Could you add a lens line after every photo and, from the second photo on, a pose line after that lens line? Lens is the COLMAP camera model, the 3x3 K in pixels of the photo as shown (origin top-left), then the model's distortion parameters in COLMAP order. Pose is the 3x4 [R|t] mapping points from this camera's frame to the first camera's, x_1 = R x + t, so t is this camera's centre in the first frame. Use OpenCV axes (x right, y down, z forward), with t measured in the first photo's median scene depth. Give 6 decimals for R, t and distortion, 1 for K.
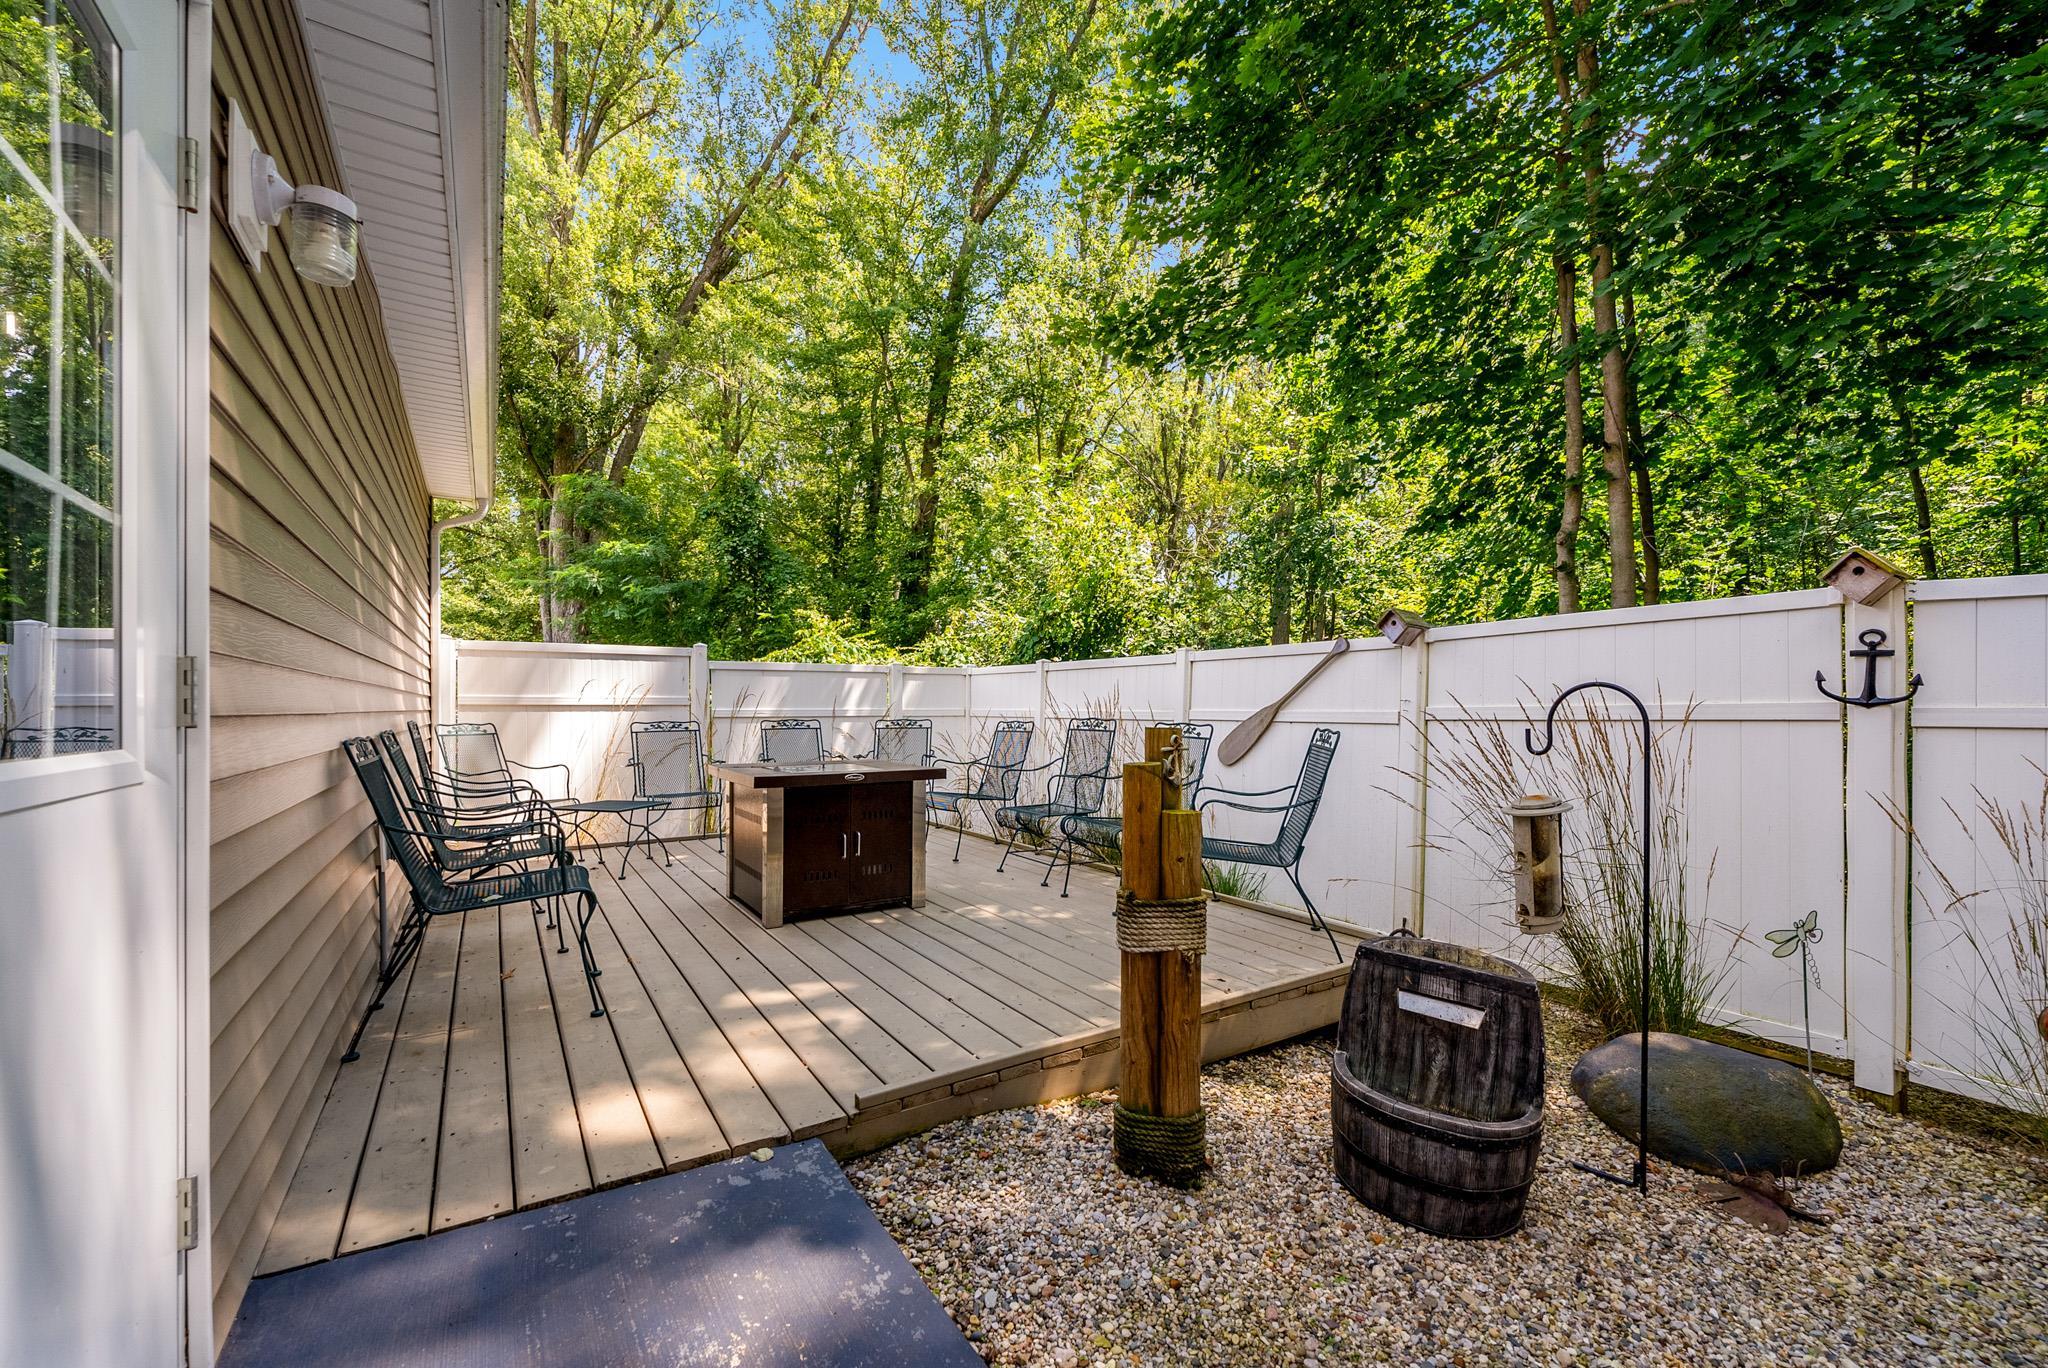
lens RADIAL K [[839.6, 0, 1022.2], [0, 839.6, 701.3], [0, 0, 1]] dist [-0.000929, 0.000092]
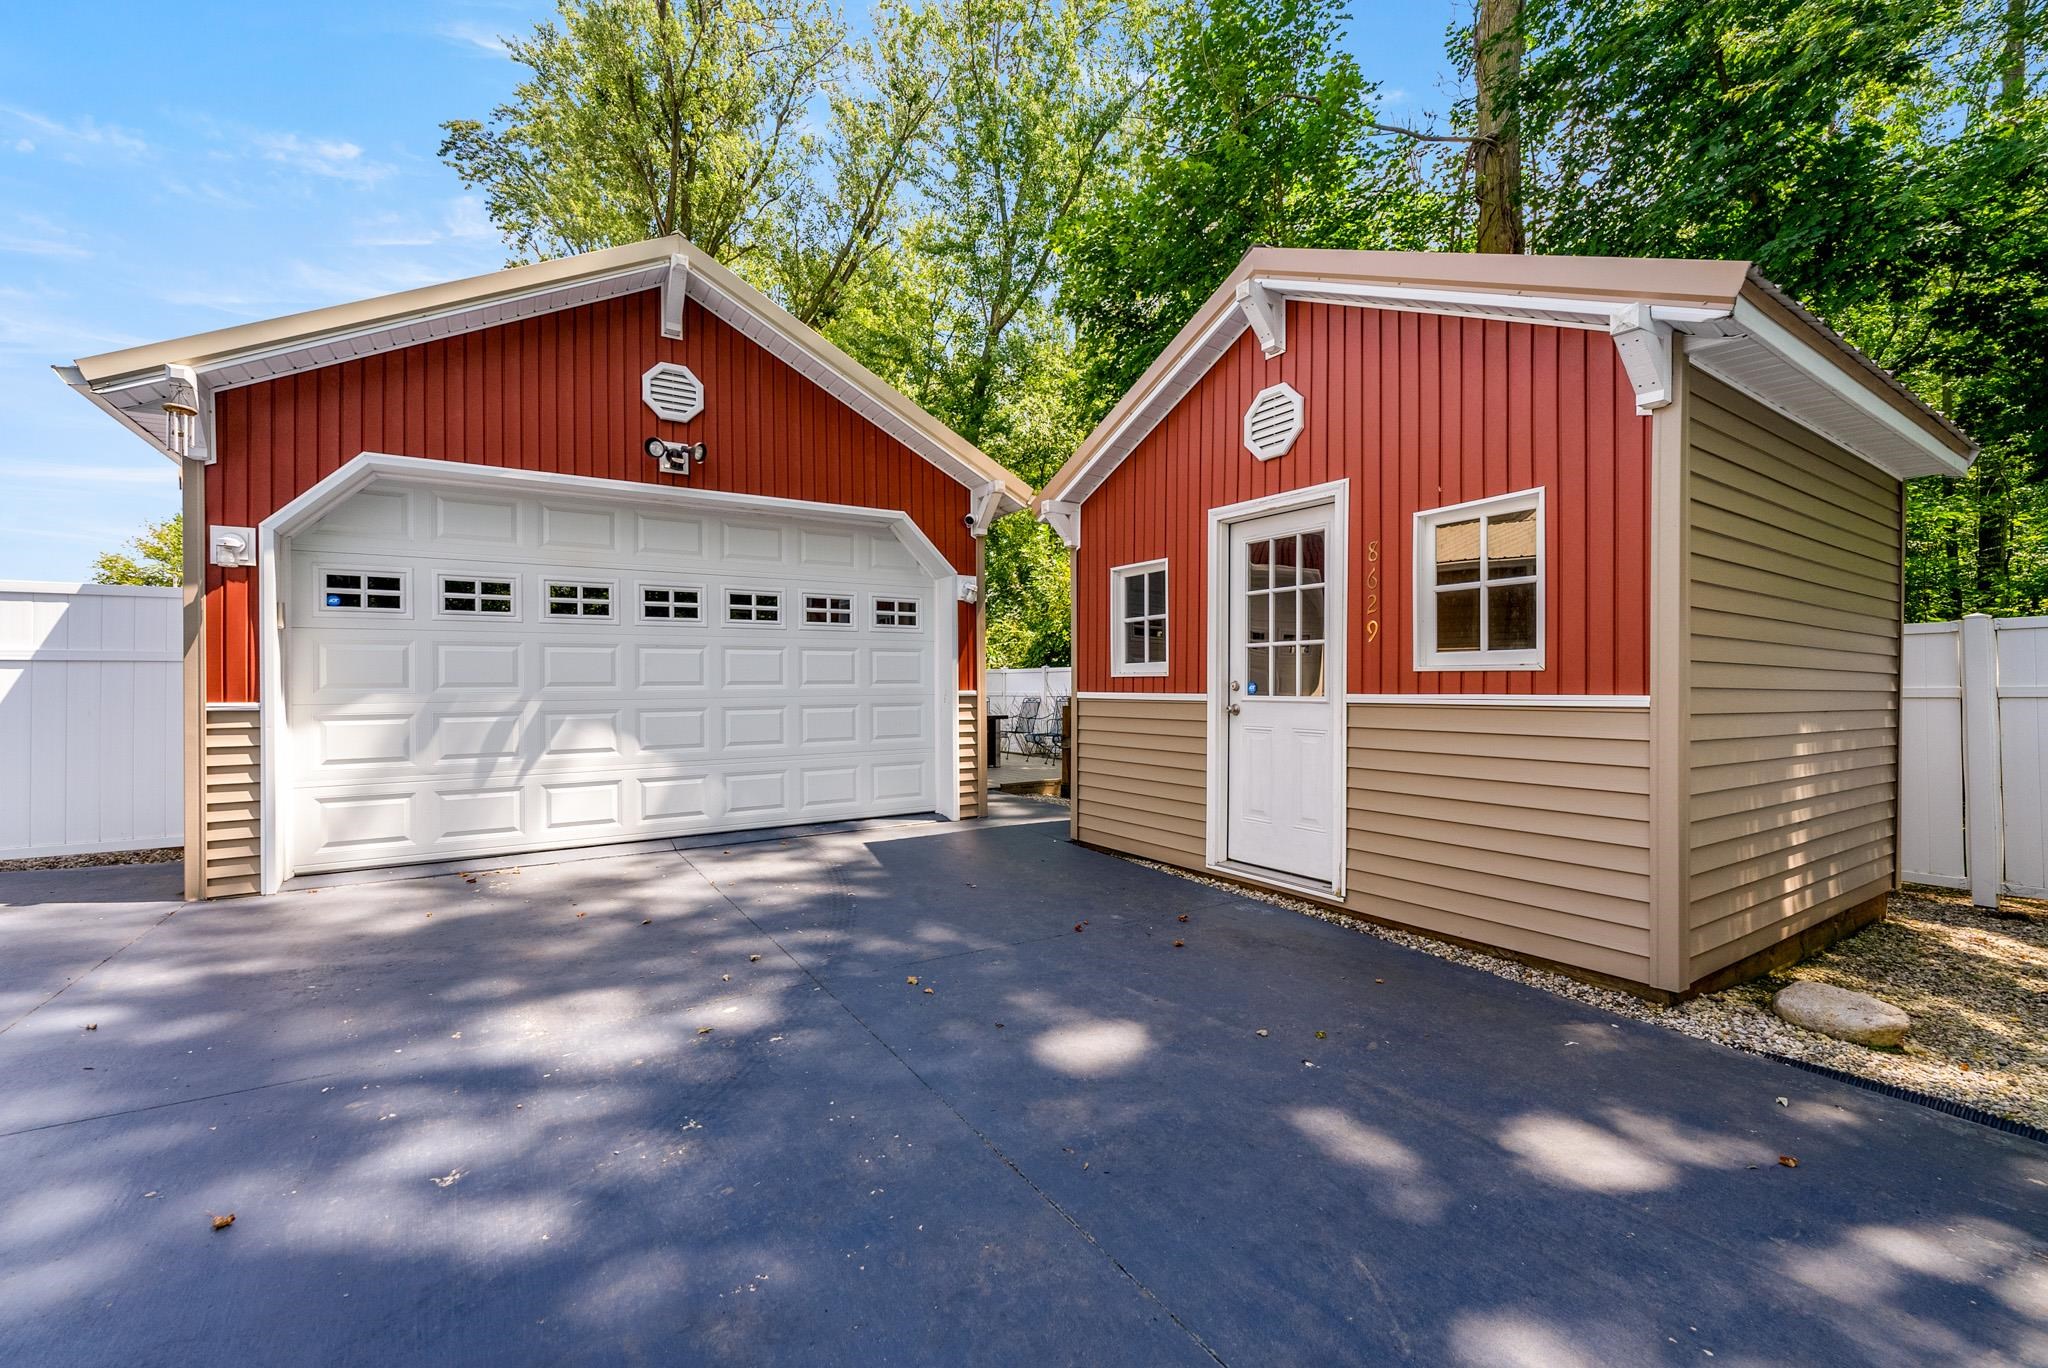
lens RADIAL K [[839.6, 0, 1029.4], [0, 839.6, 685.7], [0, 0, 1]] dist [-0.000929, 0.000092]
pose [[0.999962, -0.003505, 0.007991, -0.010876], [0.003452, 0.999972, 0.006624, -0.003944], [-0.008014, -0.006596, 0.999946, -0.386226]]
